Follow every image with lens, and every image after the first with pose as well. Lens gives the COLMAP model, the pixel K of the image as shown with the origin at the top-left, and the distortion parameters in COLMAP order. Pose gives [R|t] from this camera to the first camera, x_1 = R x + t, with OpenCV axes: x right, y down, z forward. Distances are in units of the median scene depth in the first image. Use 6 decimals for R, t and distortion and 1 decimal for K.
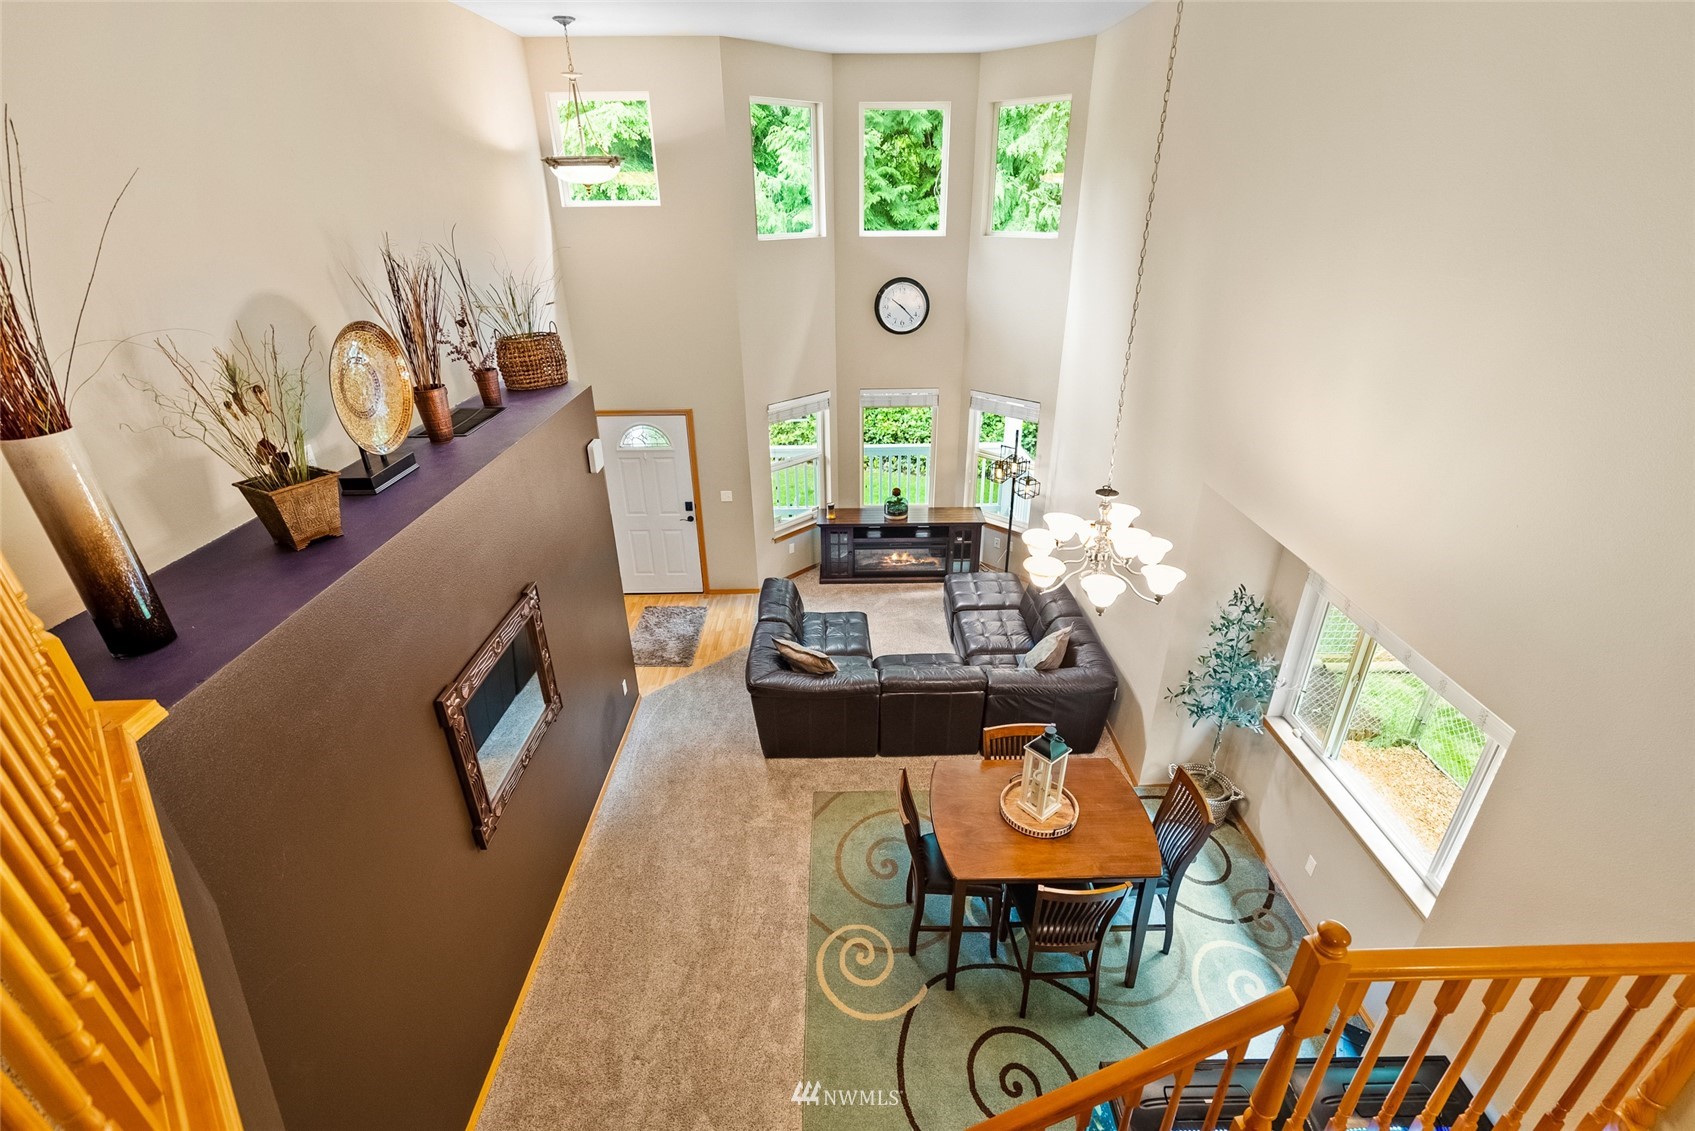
lens RADIAL K [[770.9, 0, 836.0], [0, 770.9, 574.7], [0, 0, 1]] dist [-0.003090, 0.000579]
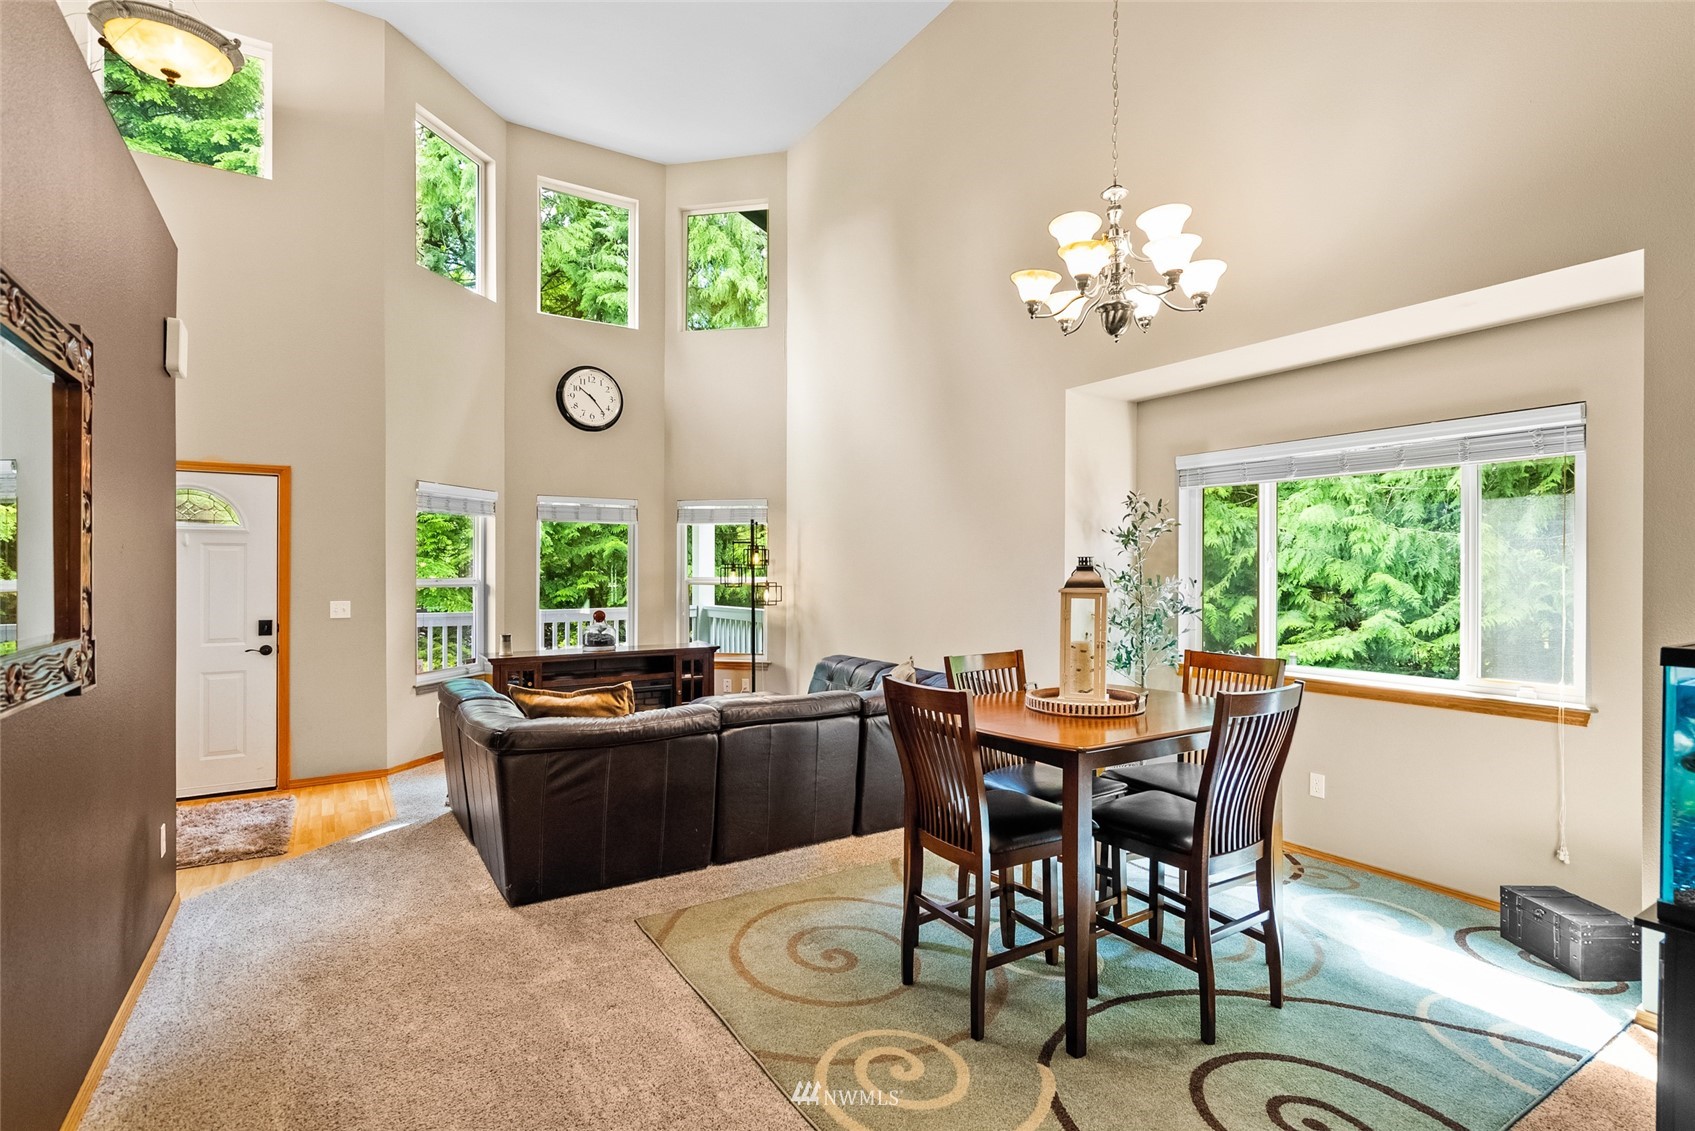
lens RADIAL K [[826.9, 0, 850.1], [0, 826.9, 567.6], [0, 0, 1]] dist [0.002062, -0.000464]
pose [[0.845950, 0.017511, 0.532974, -0.211271], [0.225484, 0.893969, -0.387267, 0.316529], [-0.483244, 0.447786, 0.752305, 0.378497]]
